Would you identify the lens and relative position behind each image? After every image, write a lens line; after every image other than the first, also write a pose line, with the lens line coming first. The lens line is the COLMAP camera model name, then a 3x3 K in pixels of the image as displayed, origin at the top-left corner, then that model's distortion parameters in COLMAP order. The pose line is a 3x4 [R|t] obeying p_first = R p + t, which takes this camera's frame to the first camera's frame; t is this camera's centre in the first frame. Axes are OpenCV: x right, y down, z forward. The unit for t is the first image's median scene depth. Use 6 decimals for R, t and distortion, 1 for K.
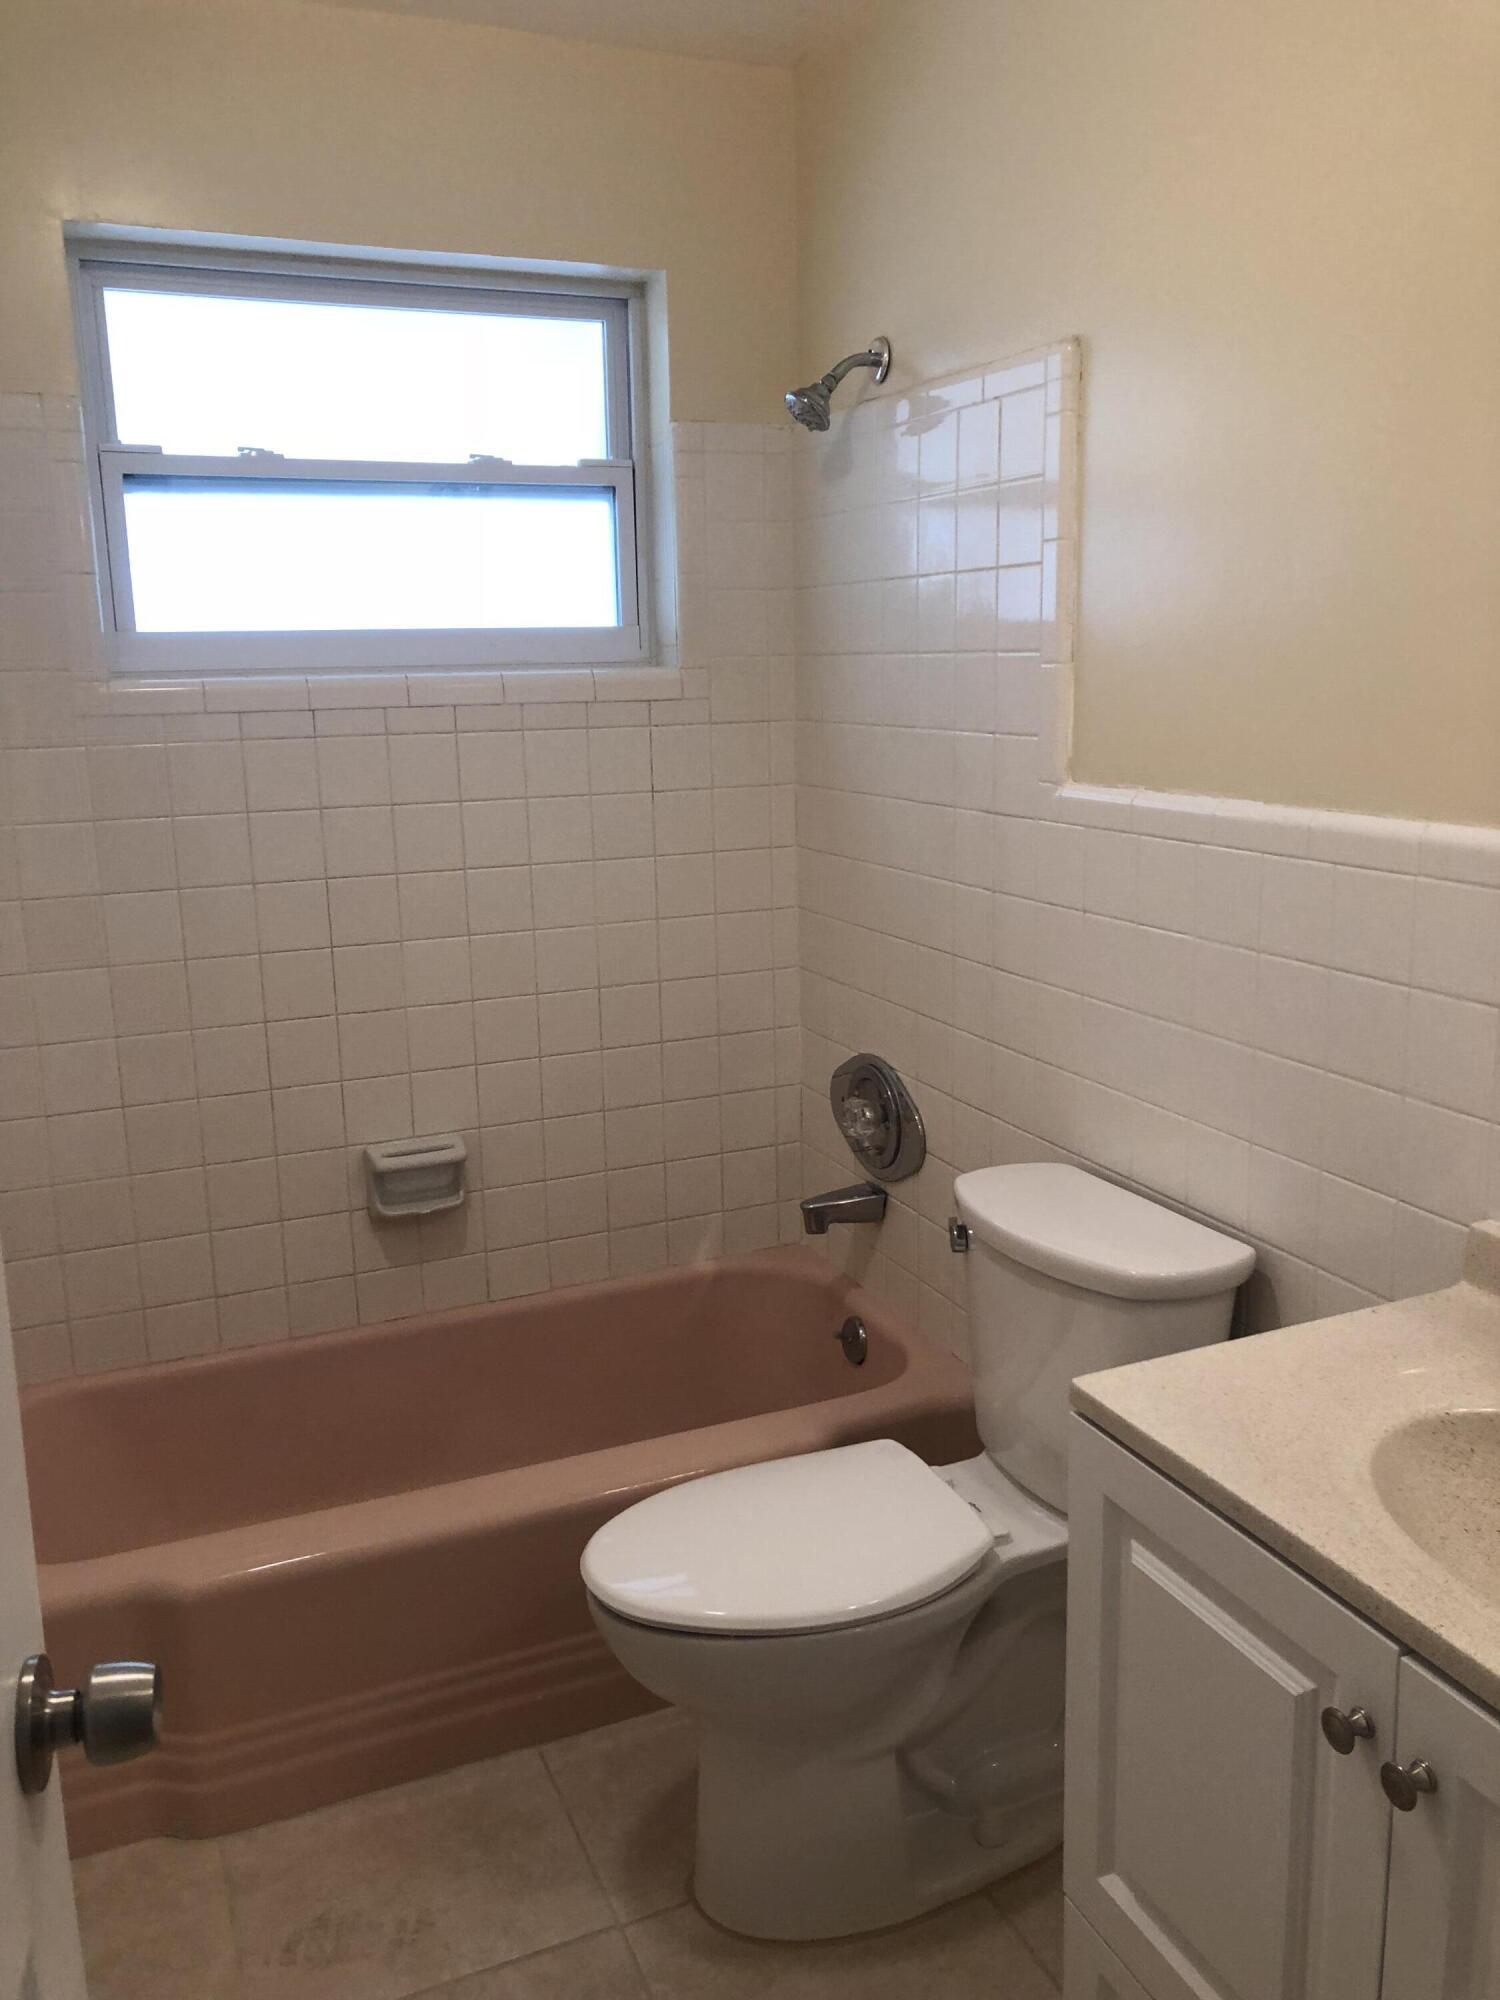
lens RADIAL K [[1645.1, 0, 745.6], [0, 1645.1, 992.4], [0, 0, 1]] dist [0.019792, -0.006851]
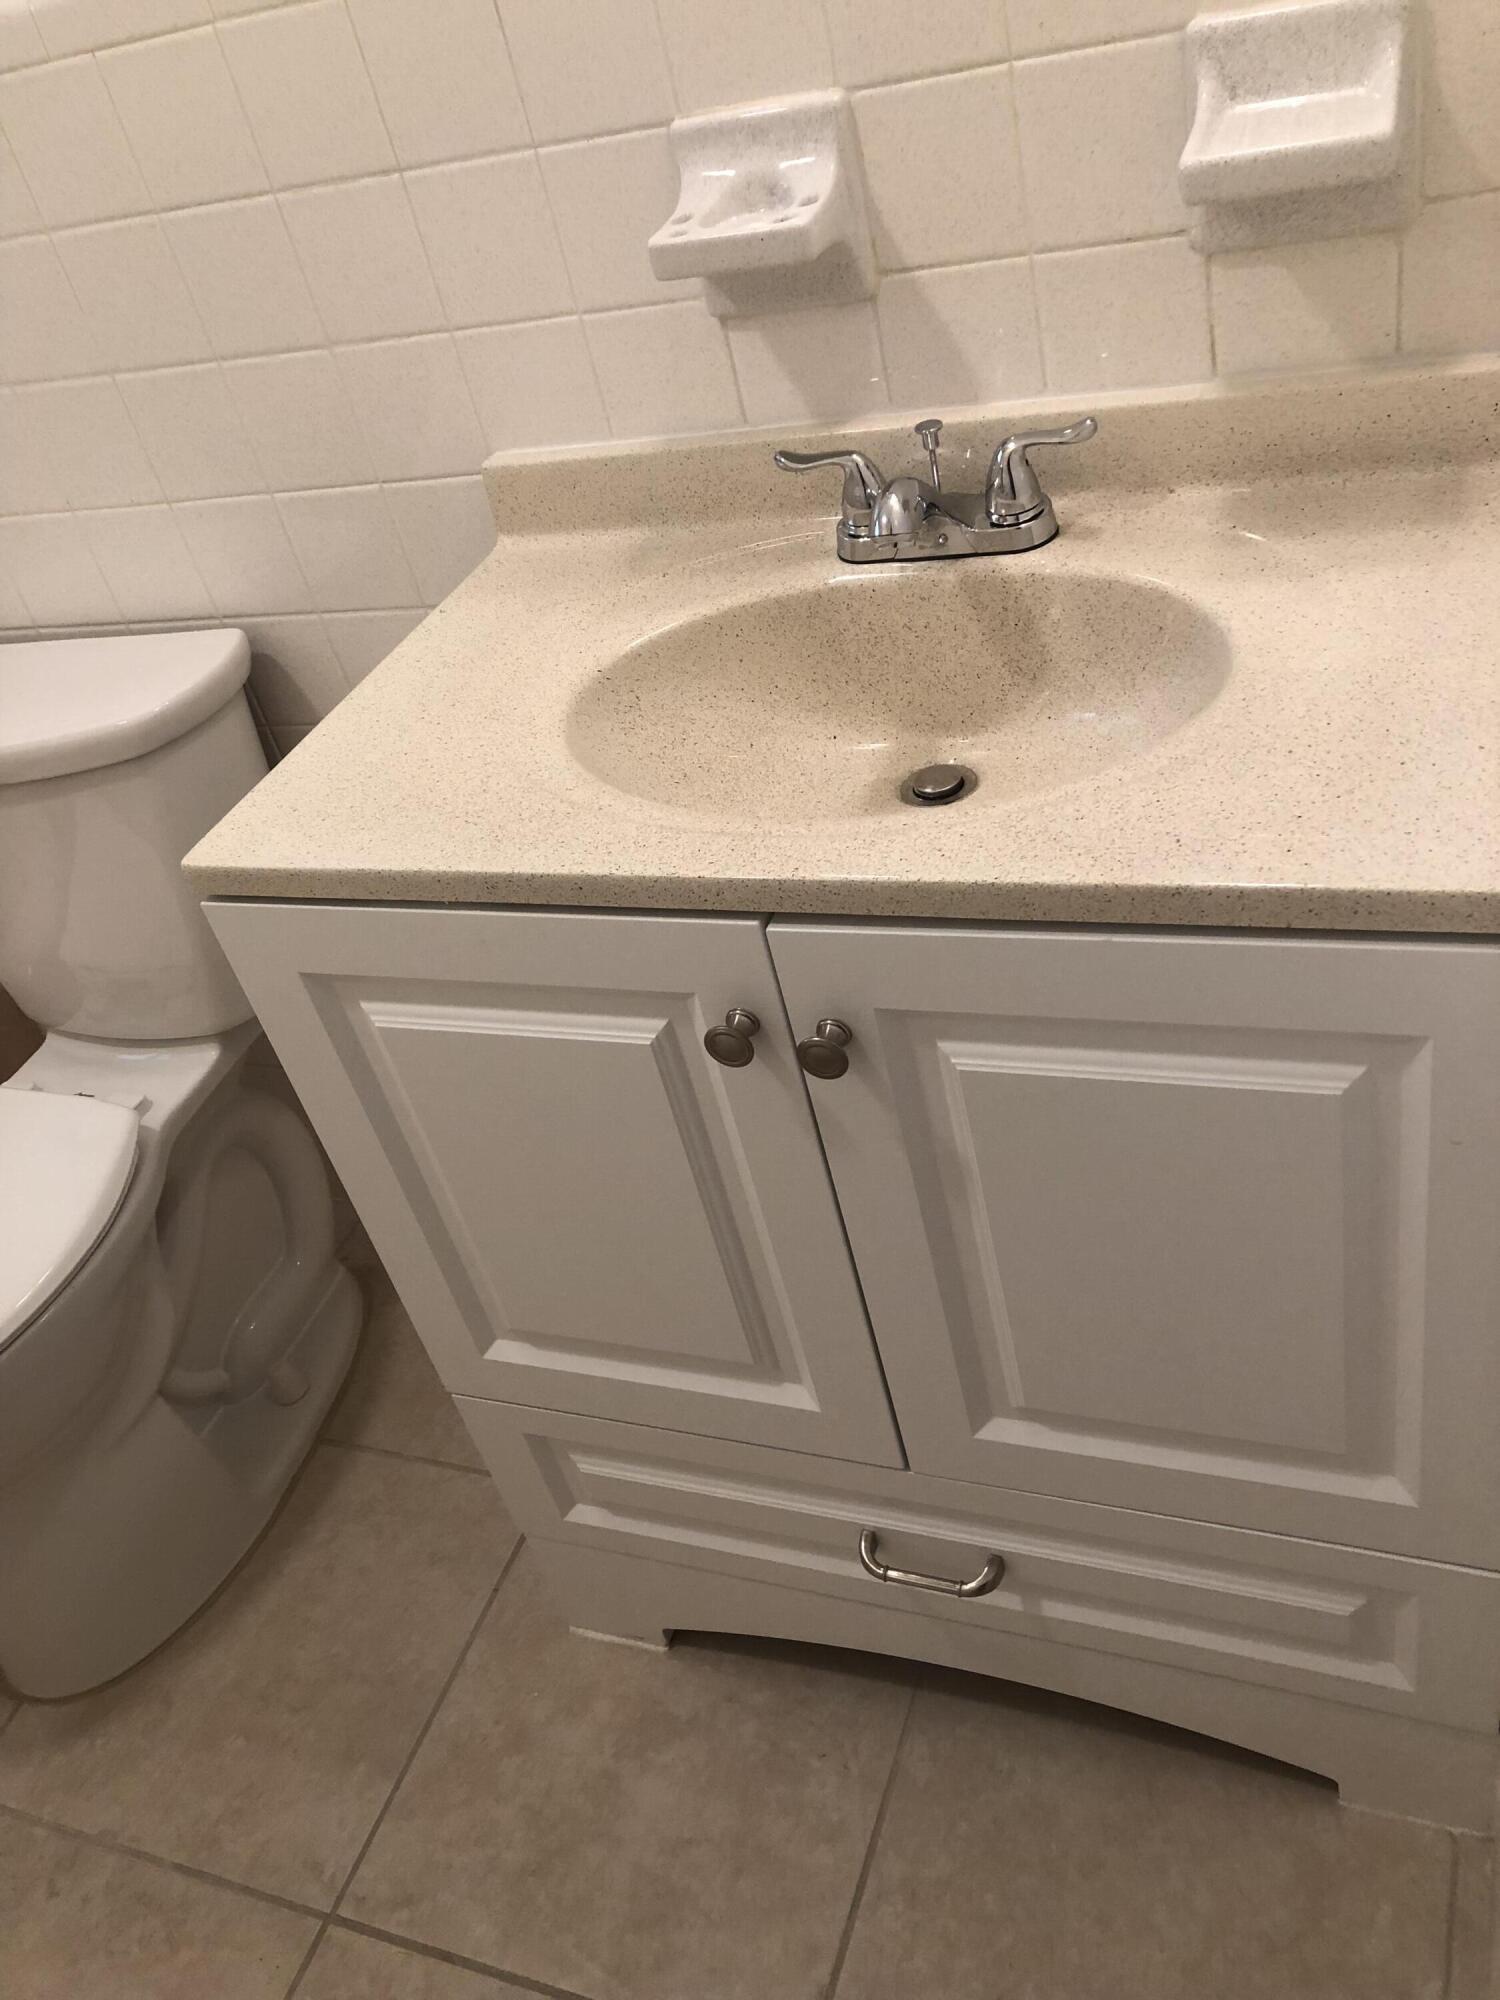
lens RADIAL K [[1645.1, 0, 745.6], [0, 1645.1, 992.4], [0, 0, 1]] dist [0.019792, -0.006851]
pose [[0.673875, -0.531976, 0.512732, -0.030818], [0.335642, 0.838639, 0.428987, 0.051336], [-0.658207, -0.116989, 0.743691, 0.271589]]
